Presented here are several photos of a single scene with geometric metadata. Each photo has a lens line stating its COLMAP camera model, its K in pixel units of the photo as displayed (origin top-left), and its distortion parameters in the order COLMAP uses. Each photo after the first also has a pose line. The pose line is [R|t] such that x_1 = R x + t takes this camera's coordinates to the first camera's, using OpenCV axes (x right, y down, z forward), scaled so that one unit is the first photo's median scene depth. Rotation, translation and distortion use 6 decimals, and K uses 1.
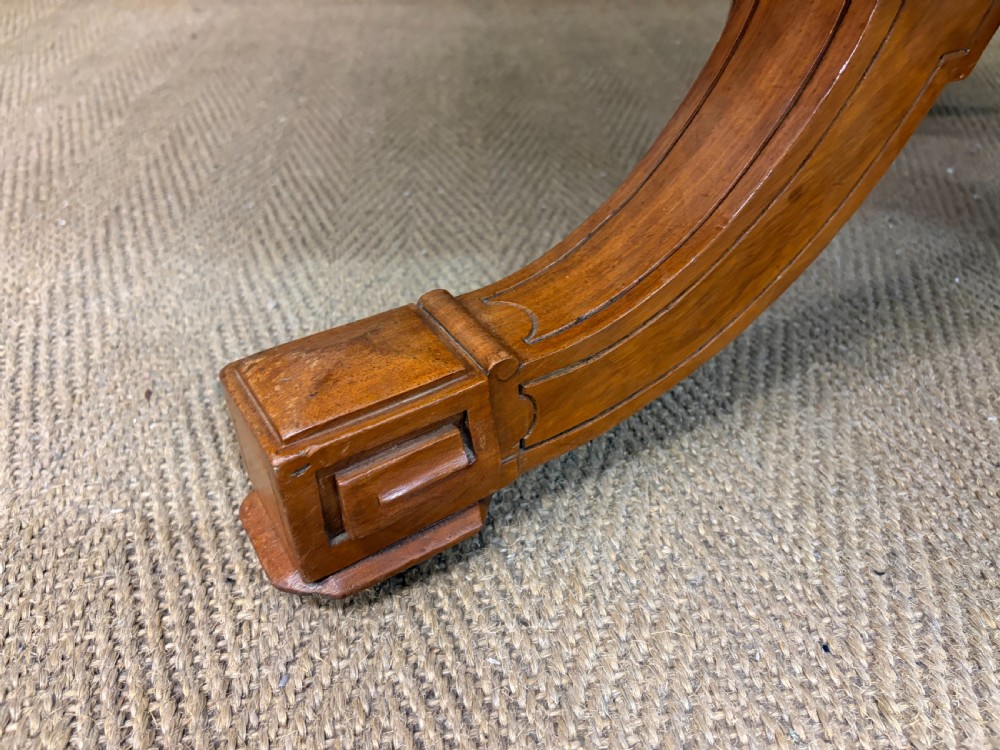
lens RADIAL K [[791.8, 0, 500.6], [0, 791.8, 339.1], [0, 0, 1]] dist [0.046989, -0.077540]
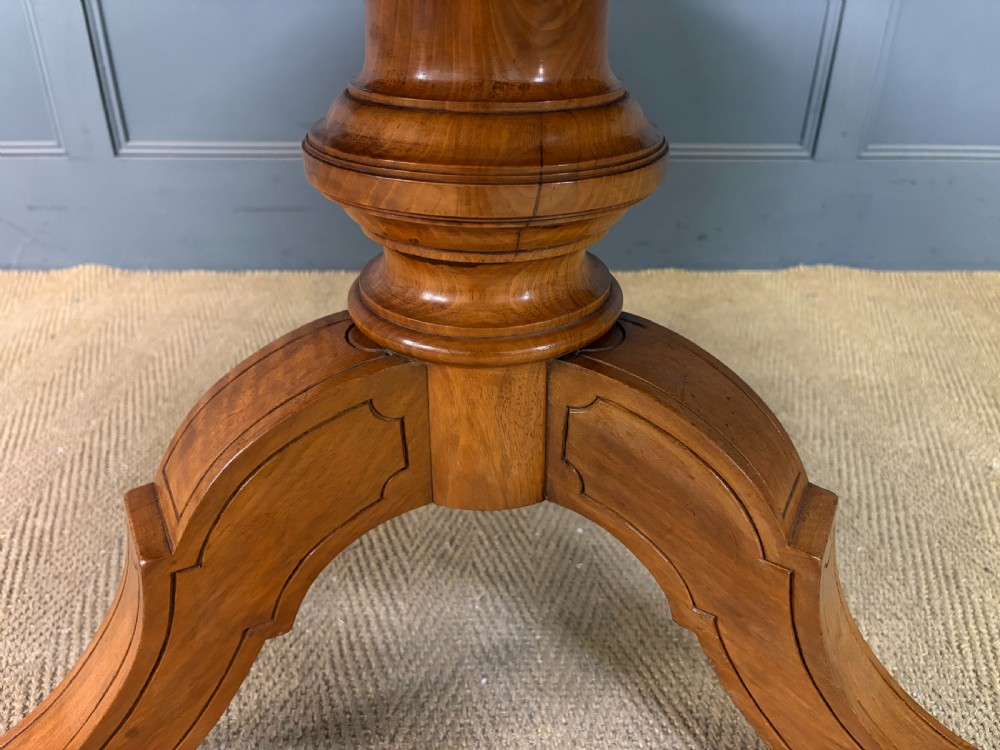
lens RADIAL K [[764.3, 0, 499.3], [0, 764.3, 380.4], [0, 0, 1]] dist [0.013772, 0.001410]
pose [[0.998706, 0.024541, -0.044547, 0.857041], [-0.029234, 0.993726, -0.107950, -0.542399], [0.041619, 0.109113, 0.993158, -0.263175]]
